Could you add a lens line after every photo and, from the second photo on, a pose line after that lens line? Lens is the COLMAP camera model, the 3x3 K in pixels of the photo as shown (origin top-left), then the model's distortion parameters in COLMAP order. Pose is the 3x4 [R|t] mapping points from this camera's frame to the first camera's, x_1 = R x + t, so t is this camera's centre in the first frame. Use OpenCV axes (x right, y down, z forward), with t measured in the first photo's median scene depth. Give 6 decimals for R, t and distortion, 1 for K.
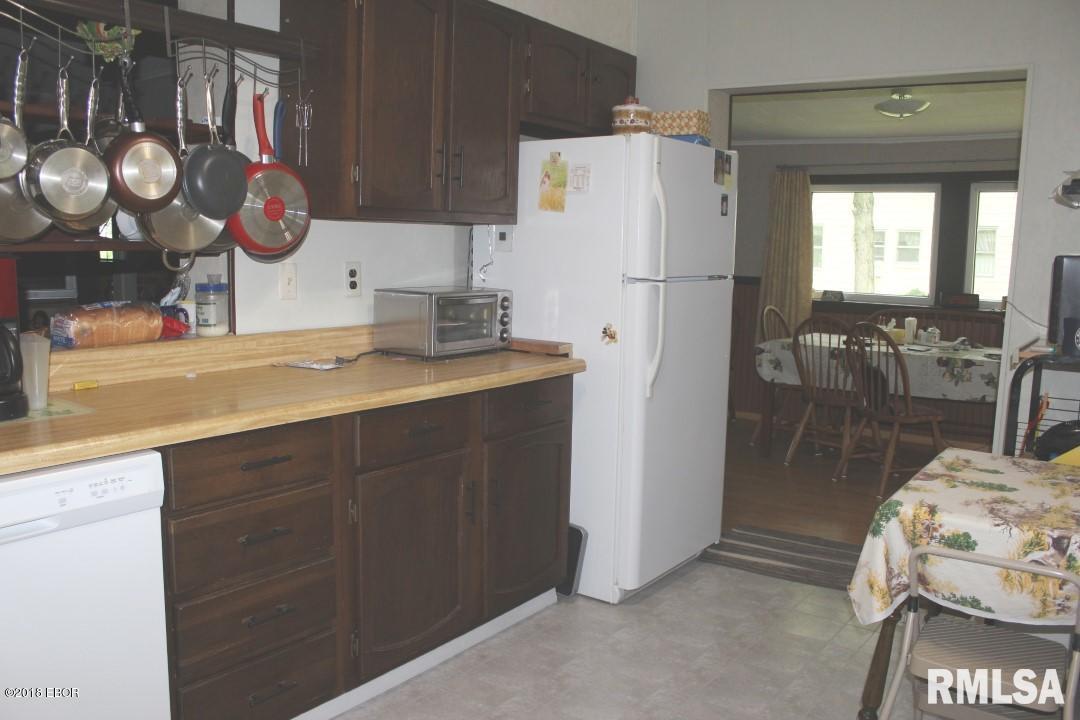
lens RADIAL K [[910.8, 0, 540.0], [0, 910.8, 360.0], [0, 0, 1]] dist [-0.162176, 0.177770]
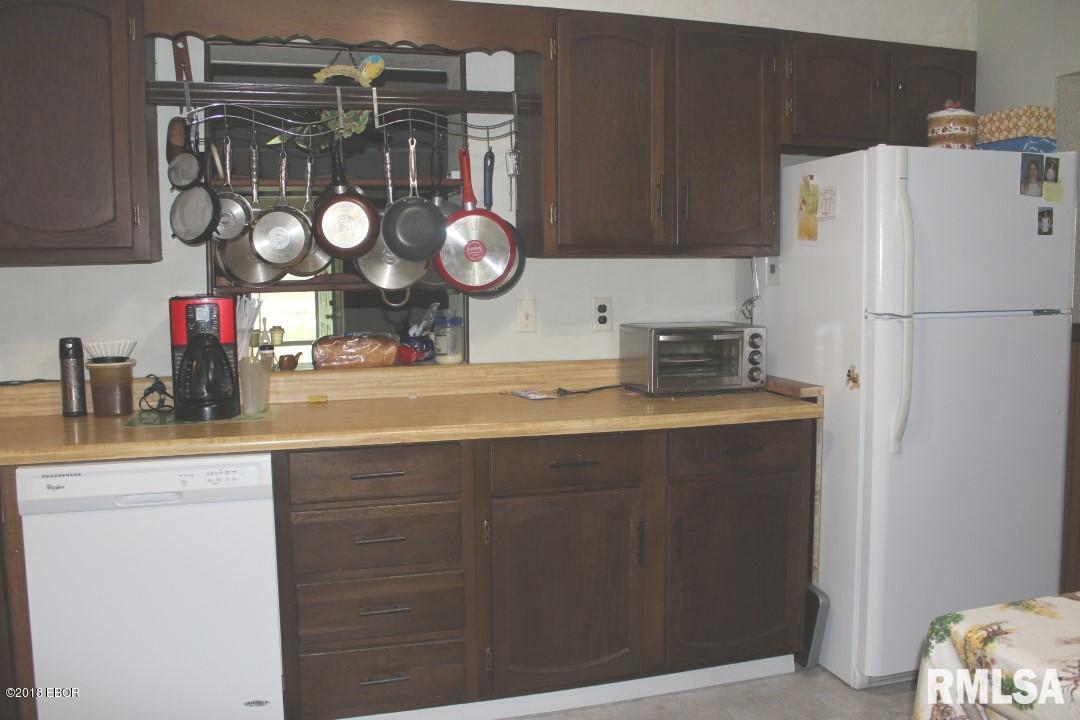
lens RADIAL K [[910.8, 0, 540.0], [0, 910.8, 360.0], [0, 0, 1]] dist [-0.162176, 0.177770]
pose [[0.795106, 0.028399, -0.605805, 0.361710], [-0.051073, 0.998490, -0.020224, -0.012444], [0.604316, 0.047020, 0.795356, 0.131818]]
